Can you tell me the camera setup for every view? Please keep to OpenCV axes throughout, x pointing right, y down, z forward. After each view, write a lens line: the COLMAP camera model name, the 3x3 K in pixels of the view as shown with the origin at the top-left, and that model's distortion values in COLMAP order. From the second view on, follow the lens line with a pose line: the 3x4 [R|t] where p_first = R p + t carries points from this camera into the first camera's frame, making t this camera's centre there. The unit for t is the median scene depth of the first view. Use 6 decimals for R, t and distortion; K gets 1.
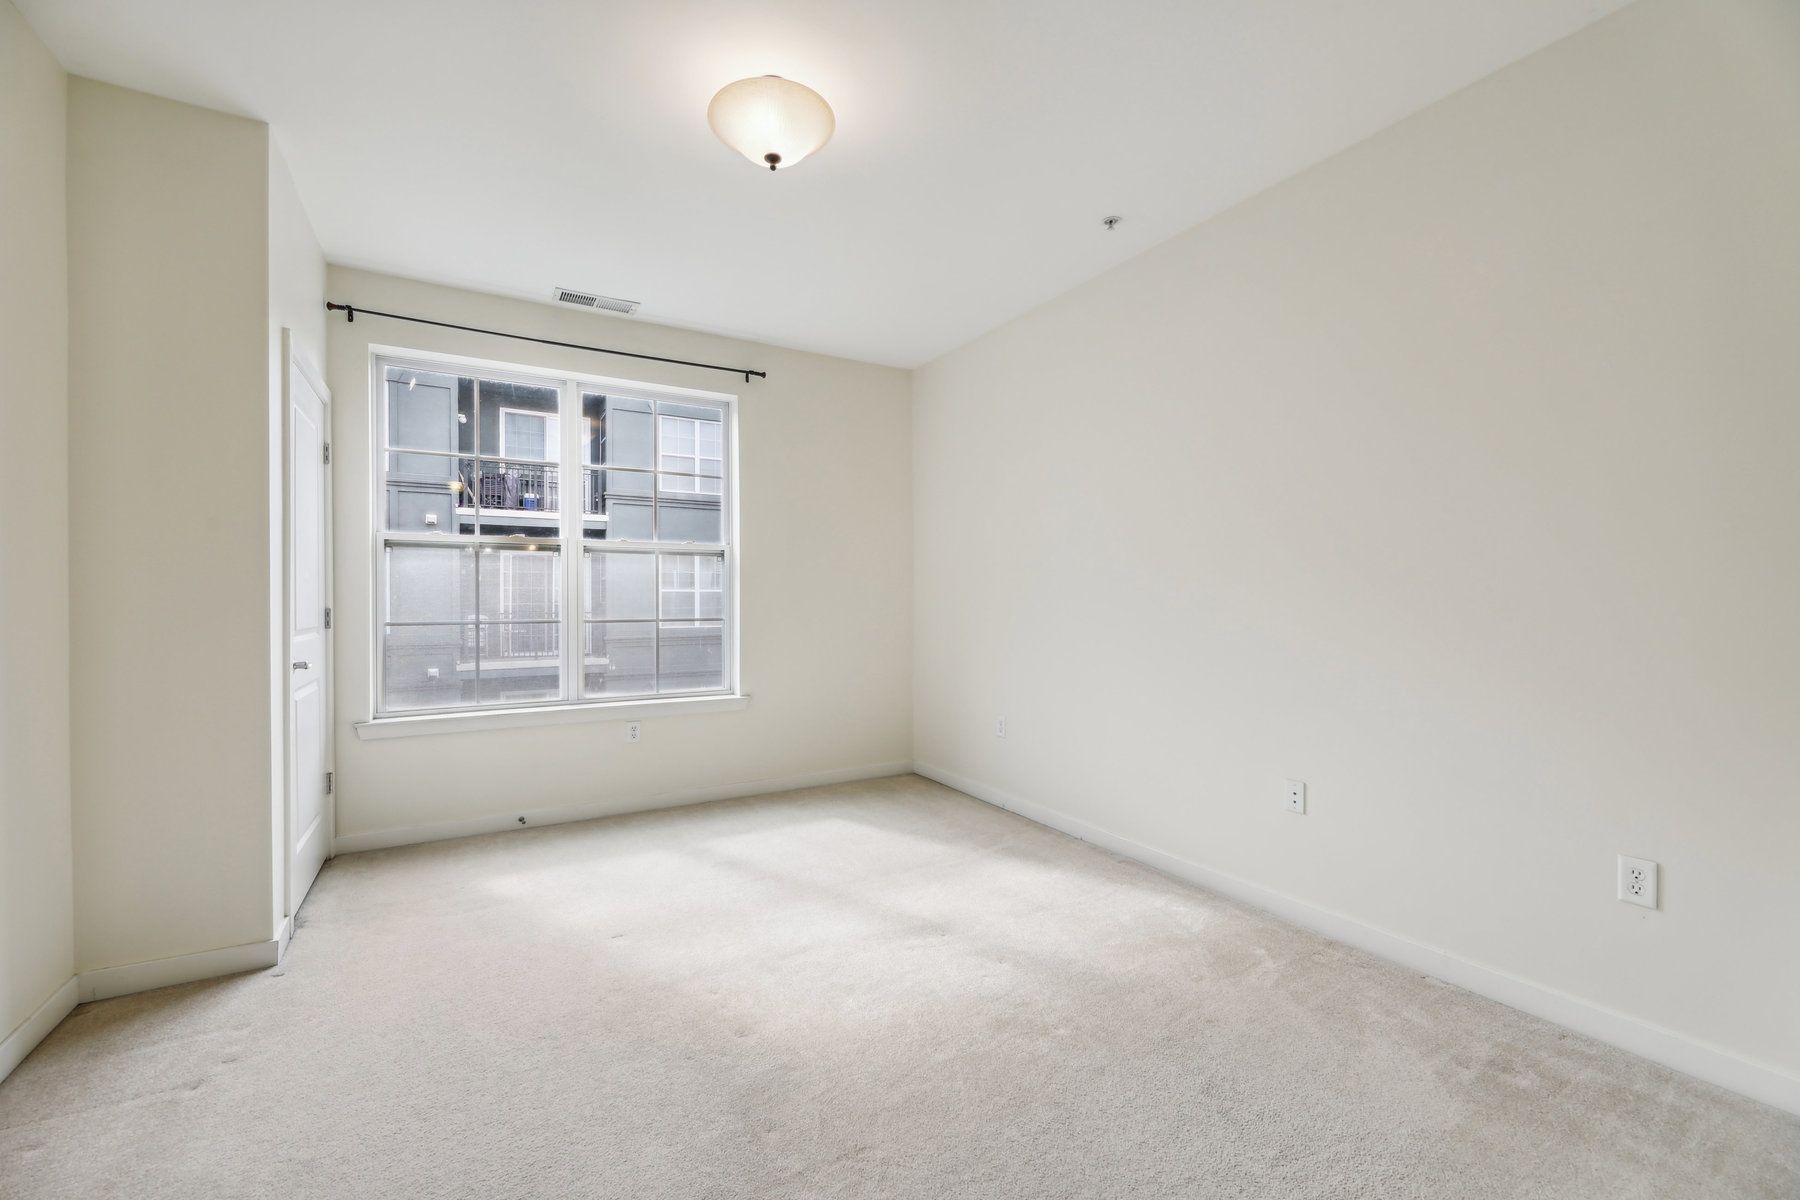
lens RADIAL K [[750.2, 0, 902.7], [0, 750.2, 595.0], [0, 0, 1]] dist [0.001494, -0.004231]
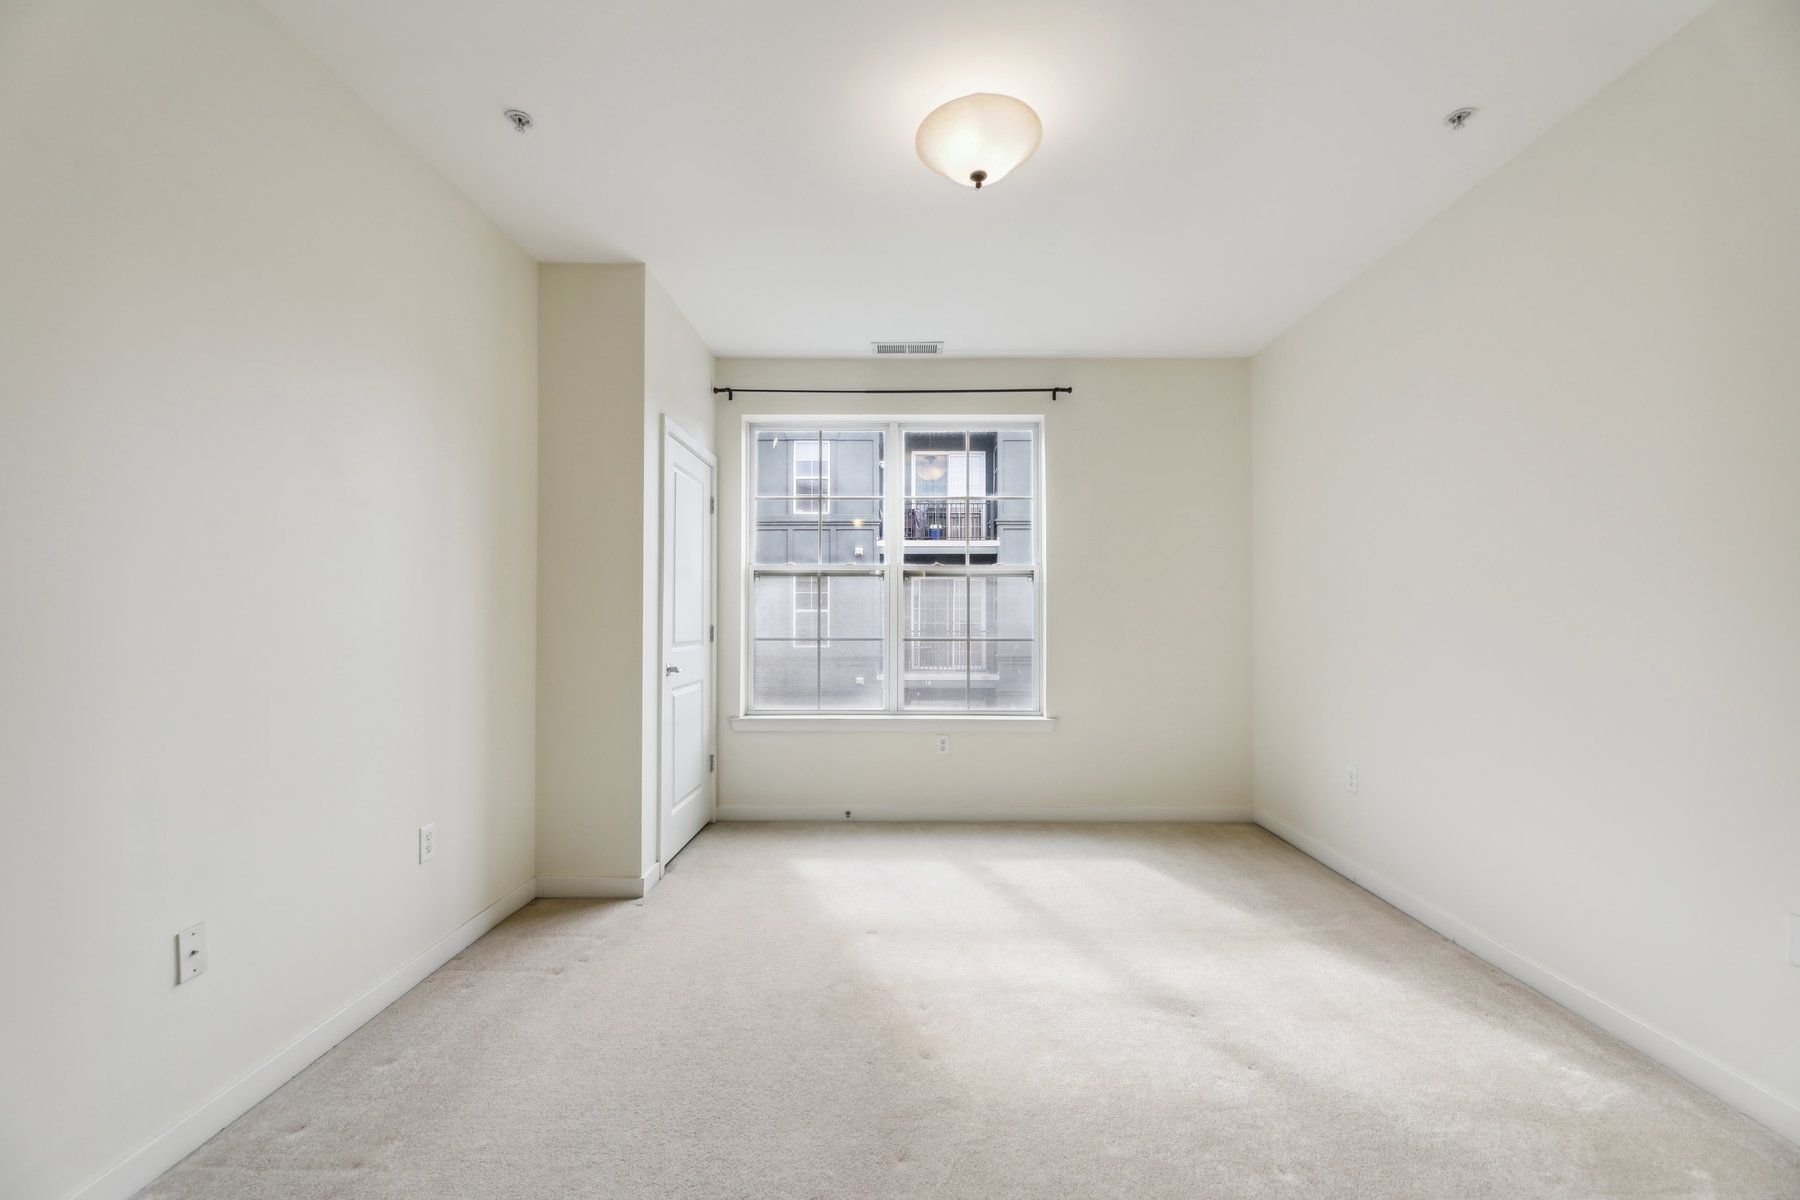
lens RADIAL K [[750.3, 0, 900.0], [0, 750.3, 600.0], [0, 0, 1]] dist [0.000488, -0.003938]
pose [[0.854152, -0.010129, -0.519925, 0.167260], [-0.000600, 0.999790, -0.020463, -0.000060], [0.520023, 0.017790, 0.853967, 0.071608]]
